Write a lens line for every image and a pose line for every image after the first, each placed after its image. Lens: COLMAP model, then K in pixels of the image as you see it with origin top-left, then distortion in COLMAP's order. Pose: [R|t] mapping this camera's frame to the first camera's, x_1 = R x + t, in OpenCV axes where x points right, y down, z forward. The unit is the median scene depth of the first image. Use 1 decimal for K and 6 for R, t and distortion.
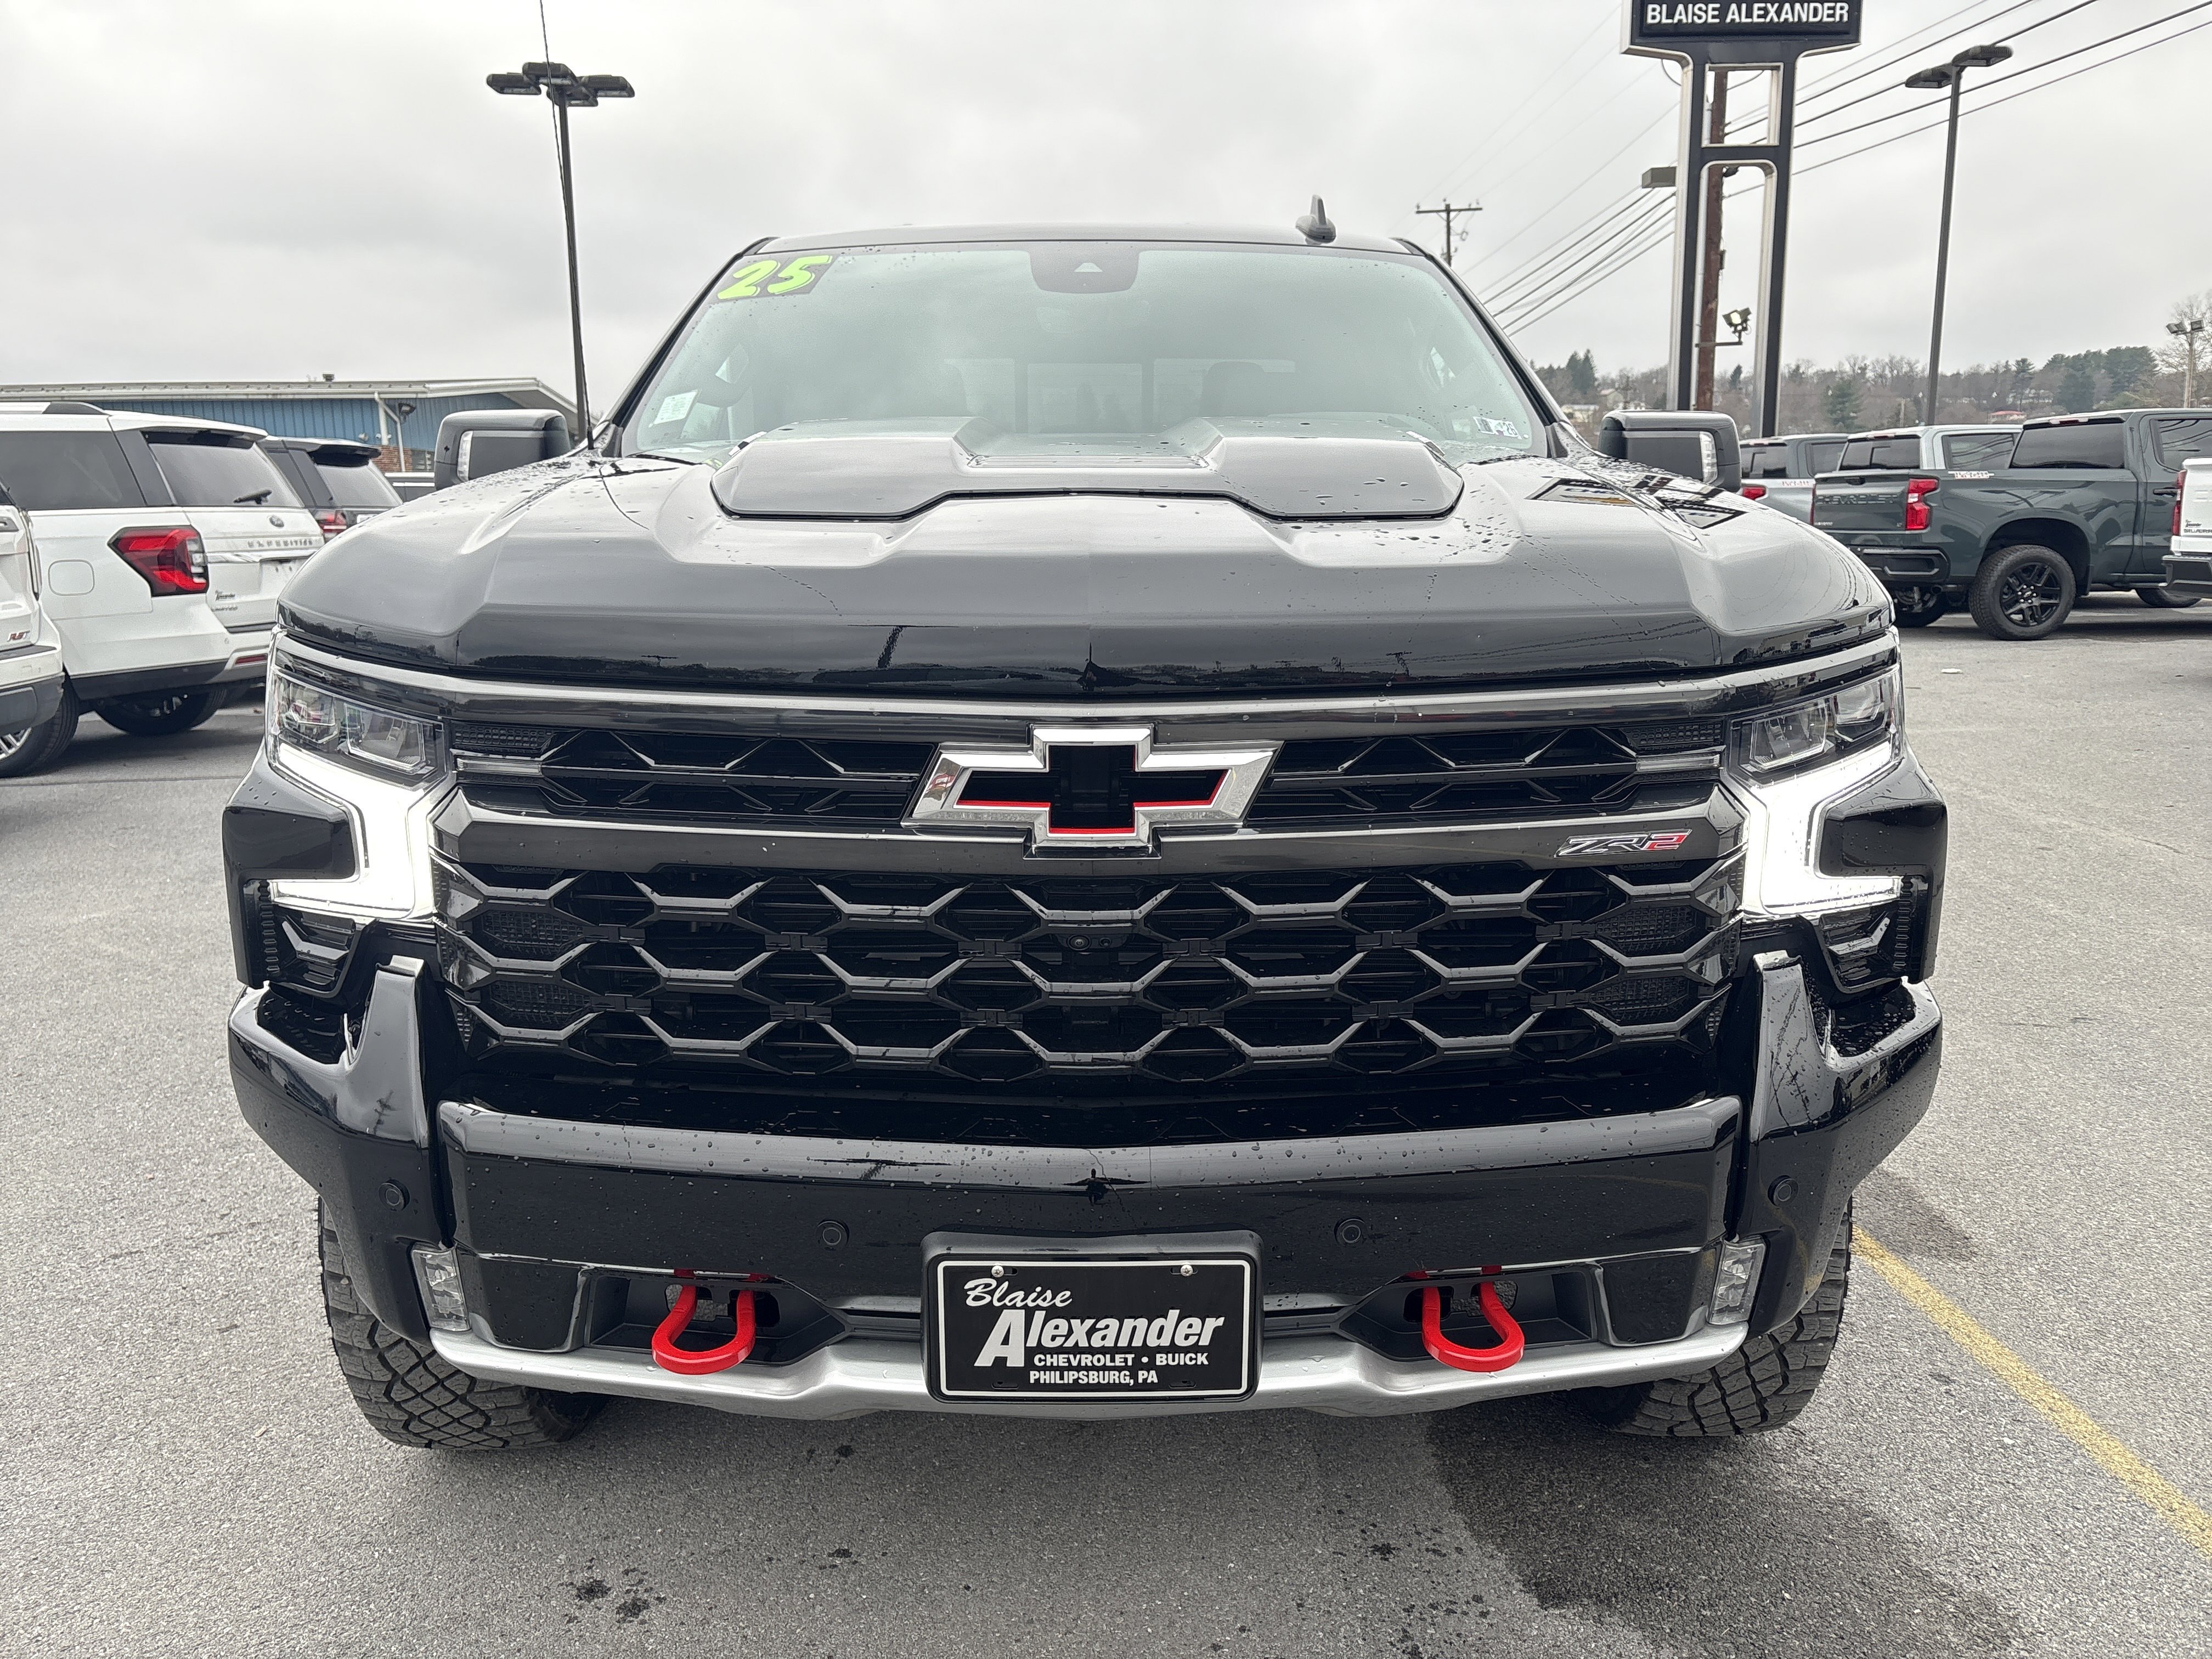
lens RADIAL K [[1724.0, 0, 1114.8], [0, 1724.0, 821.2], [0, 0, 1]] dist [0.043639, -0.002190]
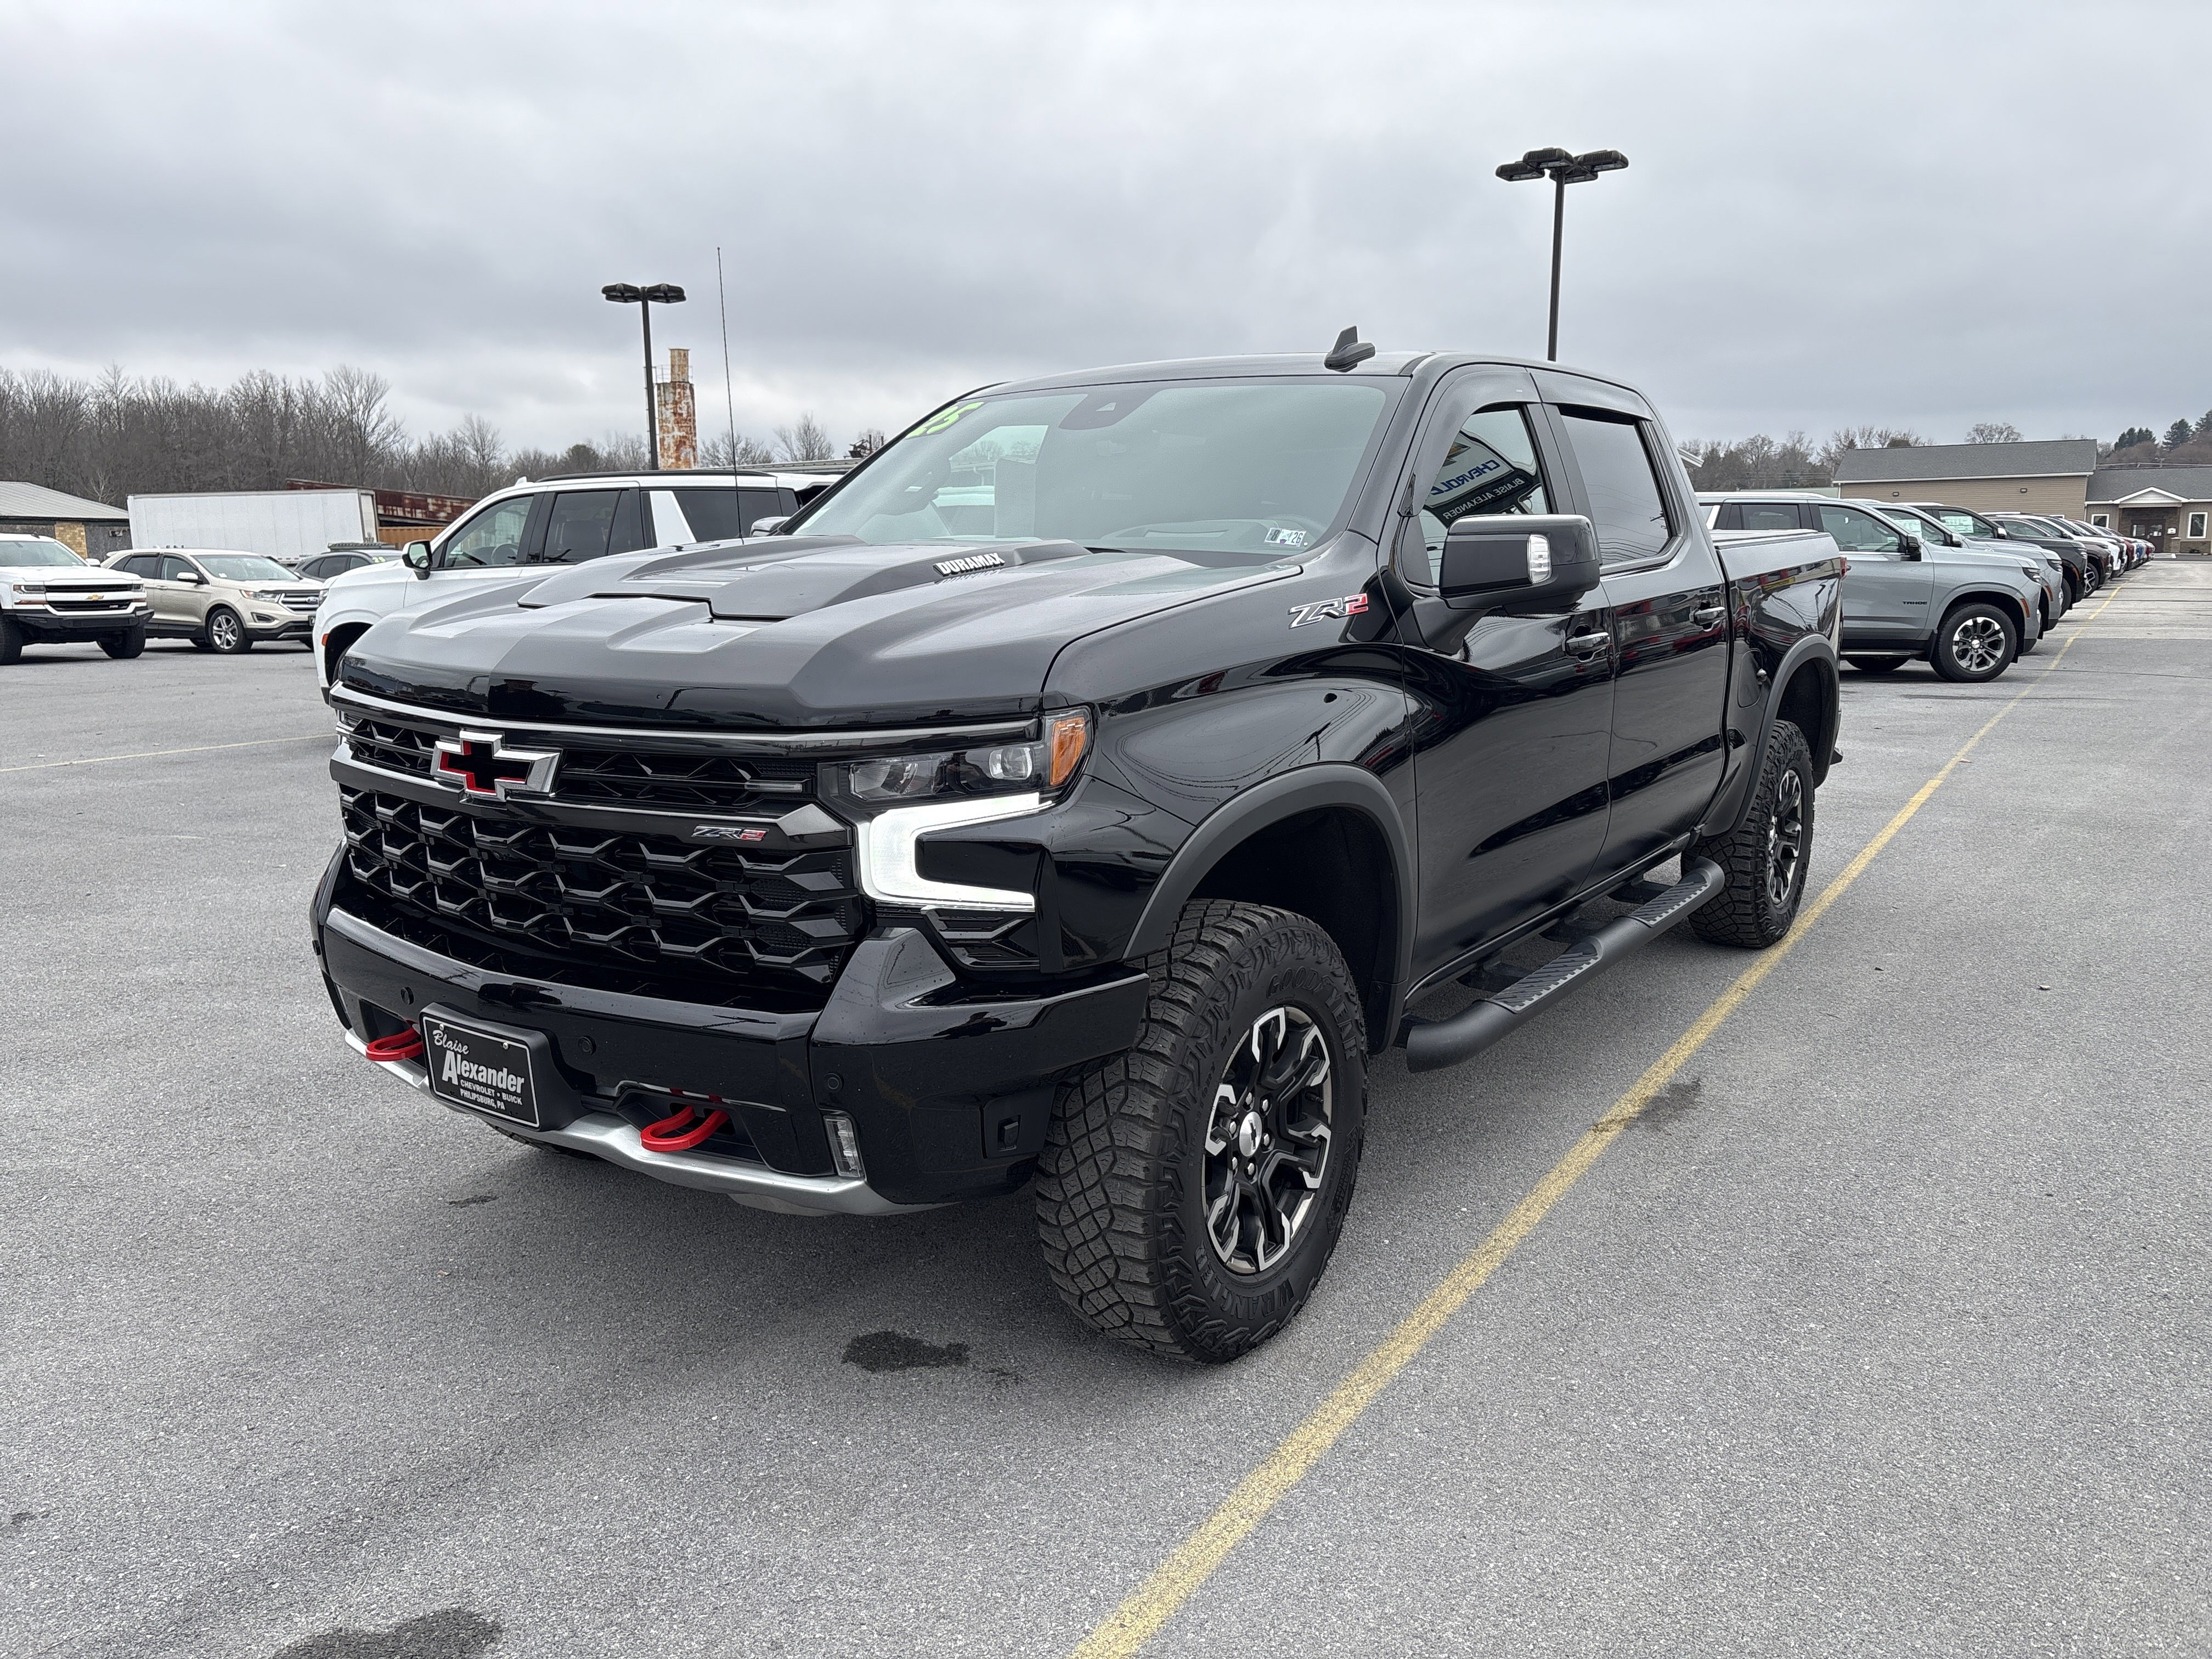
lens RADIAL K [[1722.3, 0, 1117.9], [0, 1722.3, 822.0], [0, 0, 1]] dist [0.037600, -0.038594]
pose [[0.797255, 0.101951, -0.594971, 1.506140], [-0.113491, 0.993373, 0.018142, -0.065426], [0.592878, 0.053060, 0.803543, -0.050860]]
